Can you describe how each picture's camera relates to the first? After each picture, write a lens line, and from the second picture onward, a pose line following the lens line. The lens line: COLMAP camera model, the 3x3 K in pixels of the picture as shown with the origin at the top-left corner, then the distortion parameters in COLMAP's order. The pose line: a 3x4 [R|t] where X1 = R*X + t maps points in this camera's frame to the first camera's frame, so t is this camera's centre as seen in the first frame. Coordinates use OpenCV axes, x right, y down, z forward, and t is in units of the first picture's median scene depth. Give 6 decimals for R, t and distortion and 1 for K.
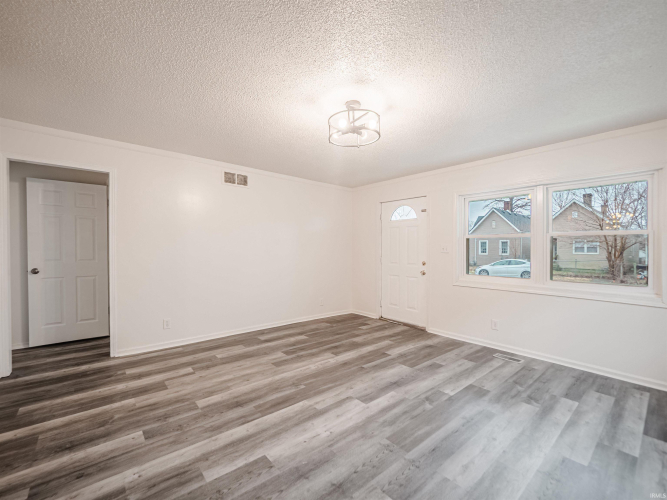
lens RADIAL K [[284.3, 0, 330.6], [0, 284.3, 252.2], [0, 0, 1]] dist [-0.008470, 0.000386]
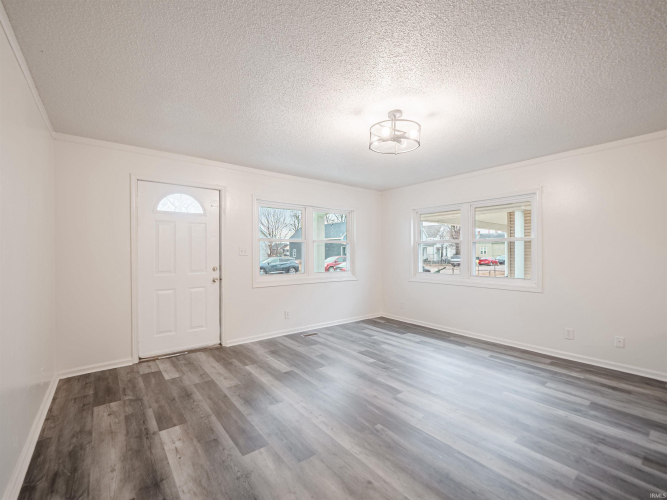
lens RADIAL K [[284.3, 0, 330.6], [0, 284.3, 252.2], [0, 0, 1]] dist [-0.008470, 0.000386]
pose [[0.052204, -0.003204, 0.998631, -0.706657], [0.011303, 0.999933, 0.002618, -0.014949], [-0.998573, 0.011150, 0.052236, 0.855523]]
